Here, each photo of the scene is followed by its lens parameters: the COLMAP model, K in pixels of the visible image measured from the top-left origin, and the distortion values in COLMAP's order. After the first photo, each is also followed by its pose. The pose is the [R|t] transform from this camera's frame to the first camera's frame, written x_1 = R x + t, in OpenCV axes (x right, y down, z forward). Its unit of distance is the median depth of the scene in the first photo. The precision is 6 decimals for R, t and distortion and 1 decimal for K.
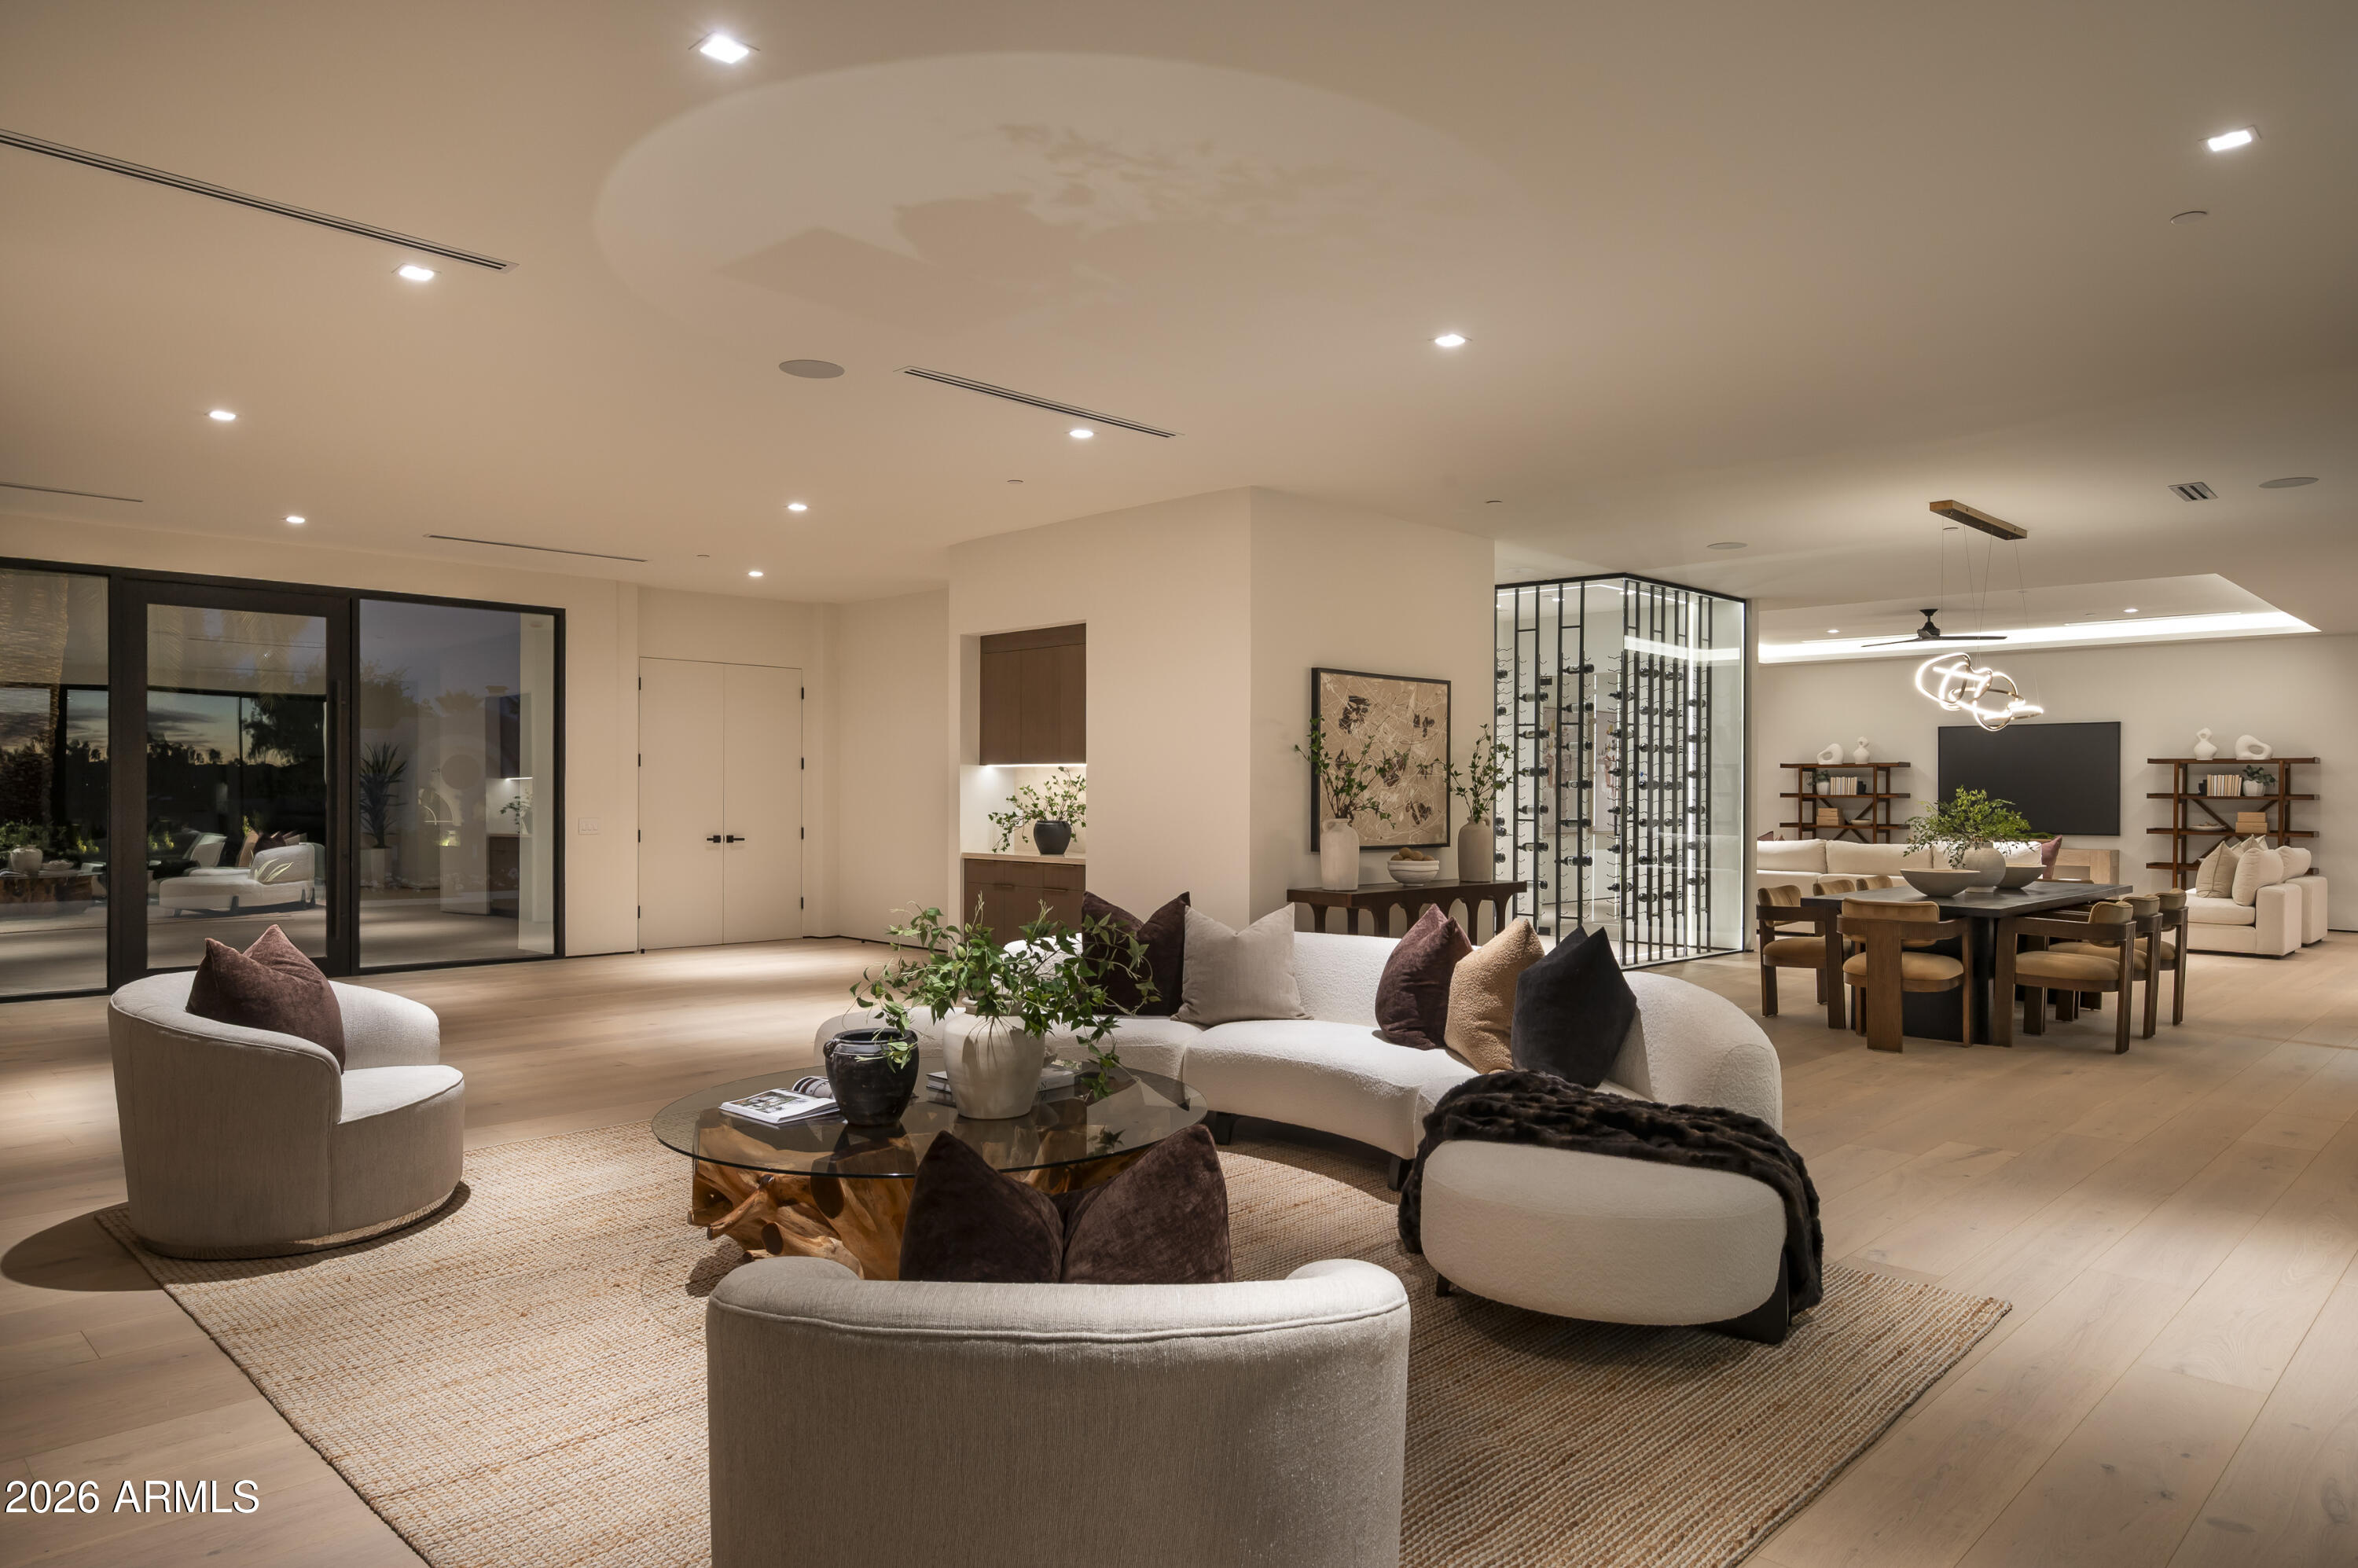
lens RADIAL K [[1454.1, 0, 1176.1], [0, 1454.1, 786.1], [0, 0, 1]] dist [0.001916, 0.000046]
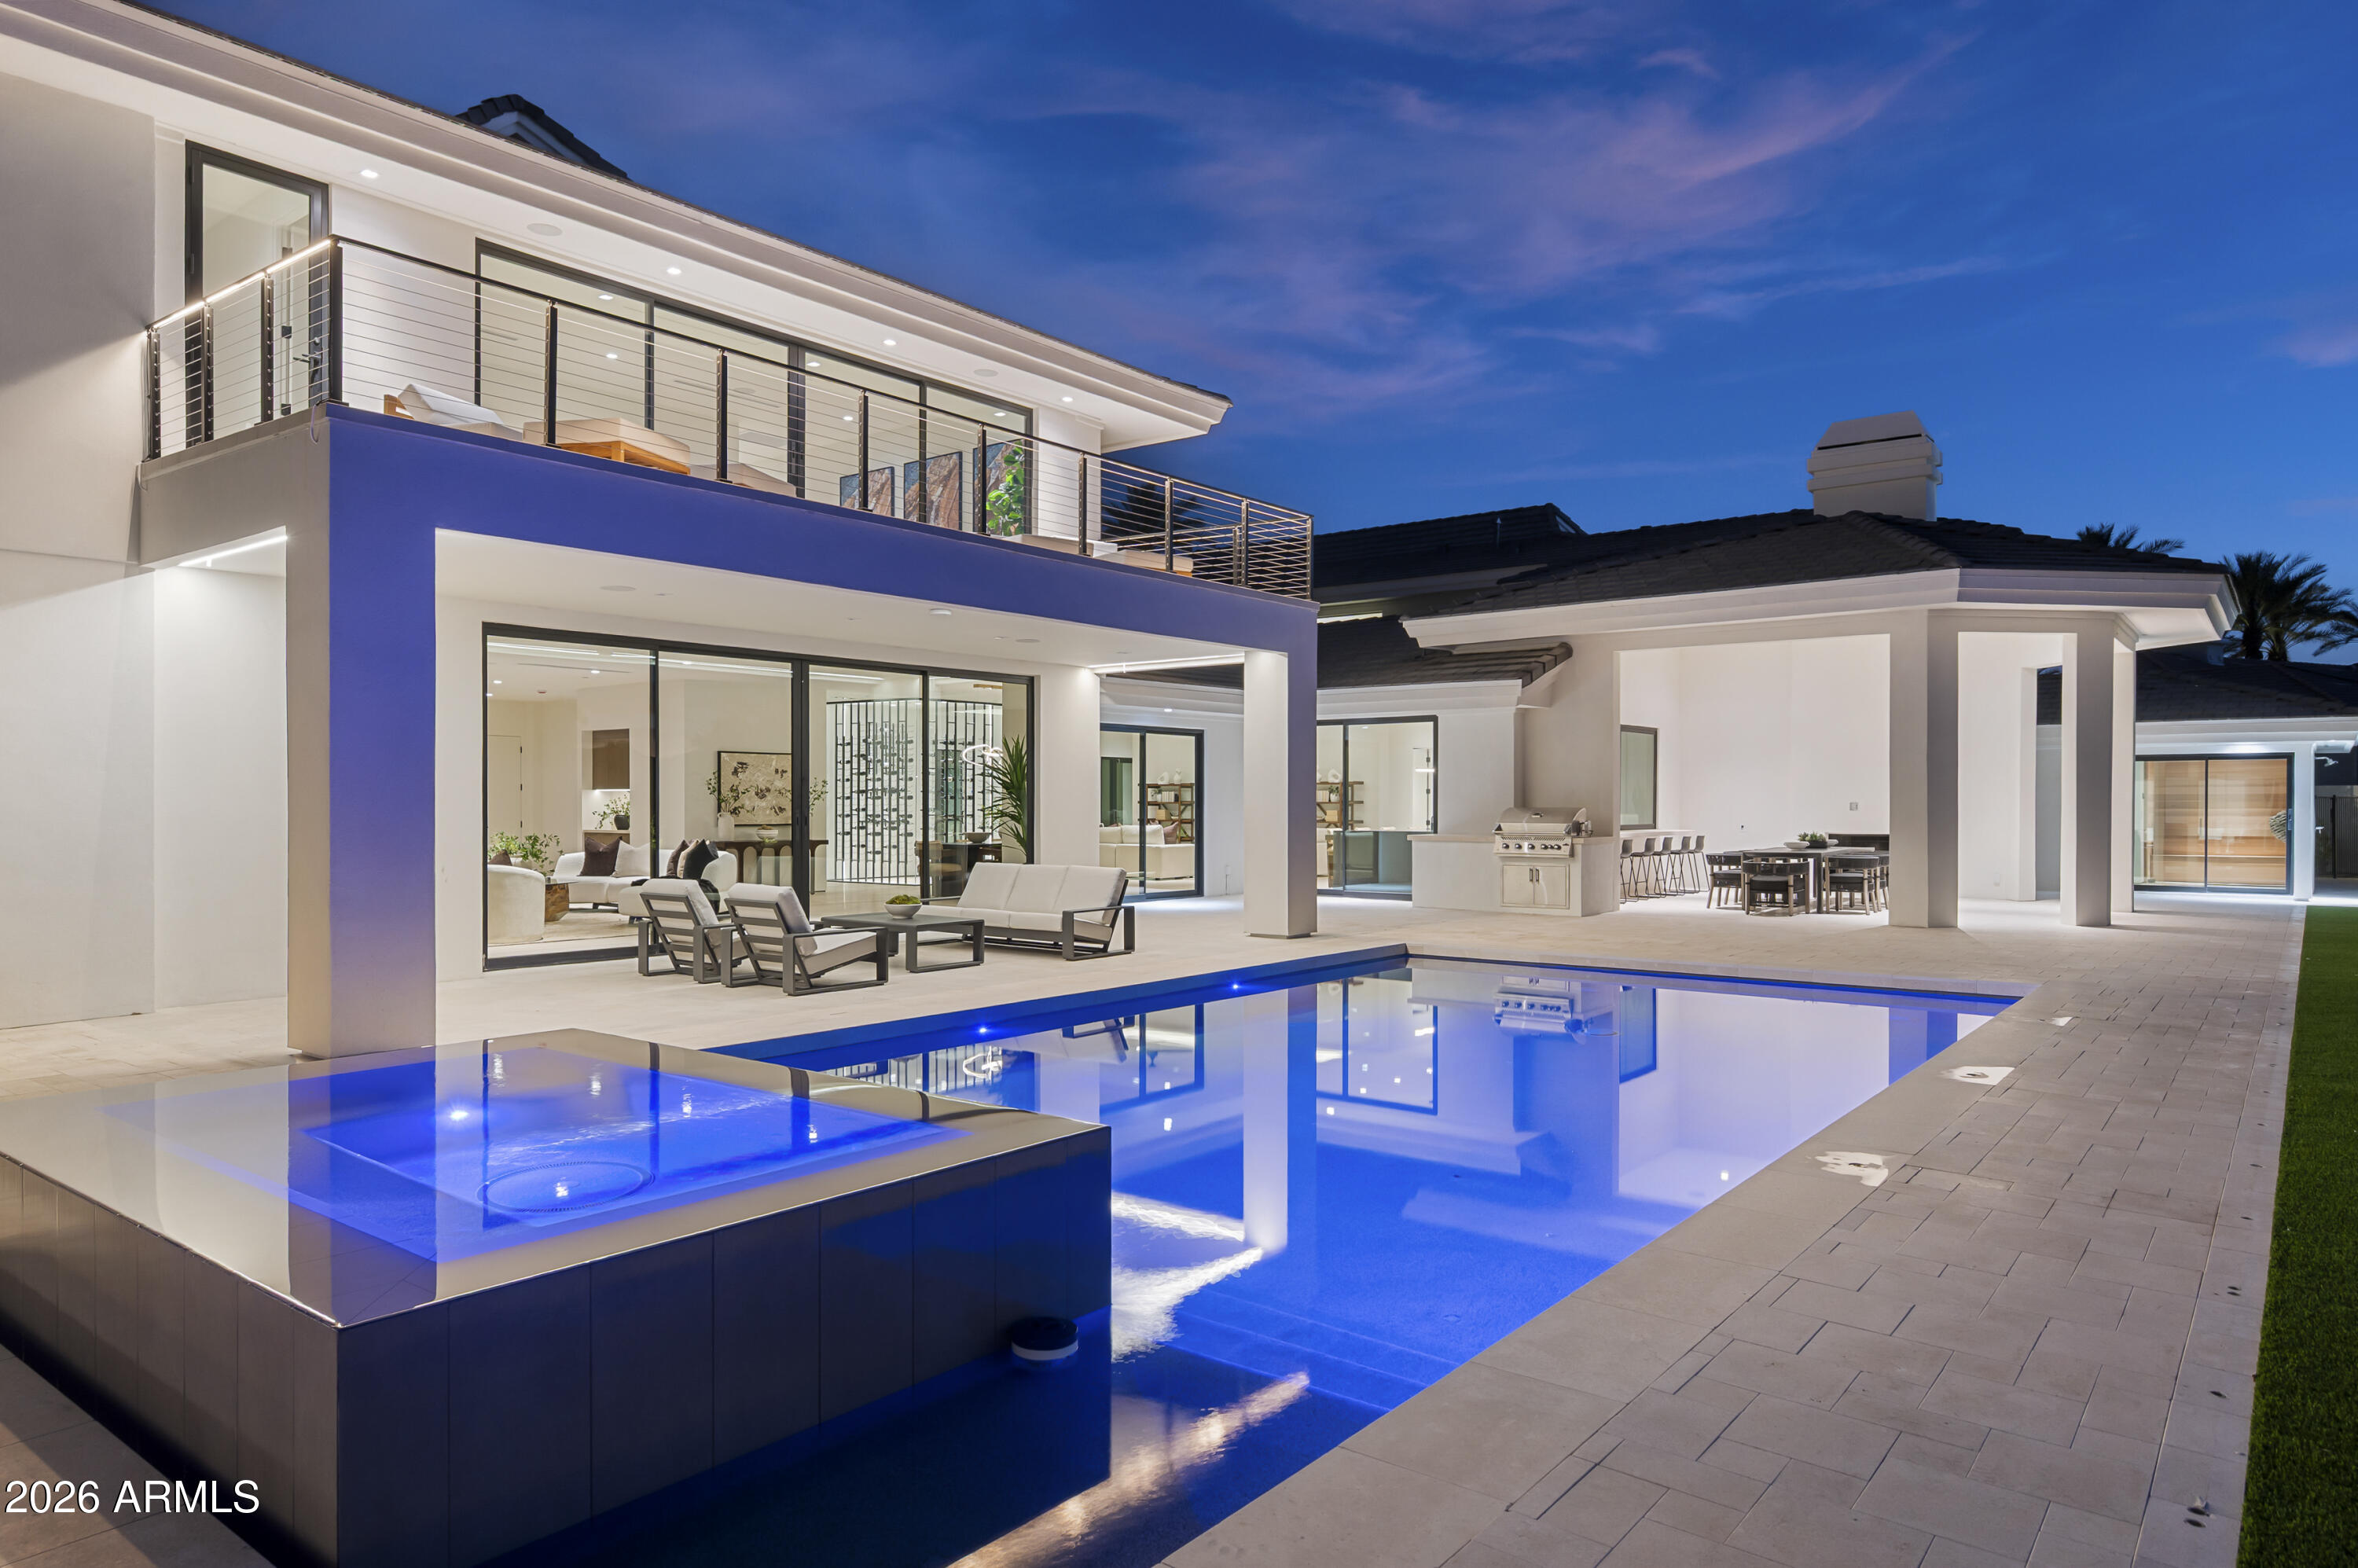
lens RADIAL K [[1454.1, 0, 1183.6], [0, 1454.1, 792.6], [0, 0, 1]] dist [0.001916, 0.000046]
pose [[0.993576, -0.001428, 0.113156, 0.514453], [0.001337, 0.999999, 0.000881, -0.011238], [-0.113157, -0.000724, 0.993577, -1.304640]]
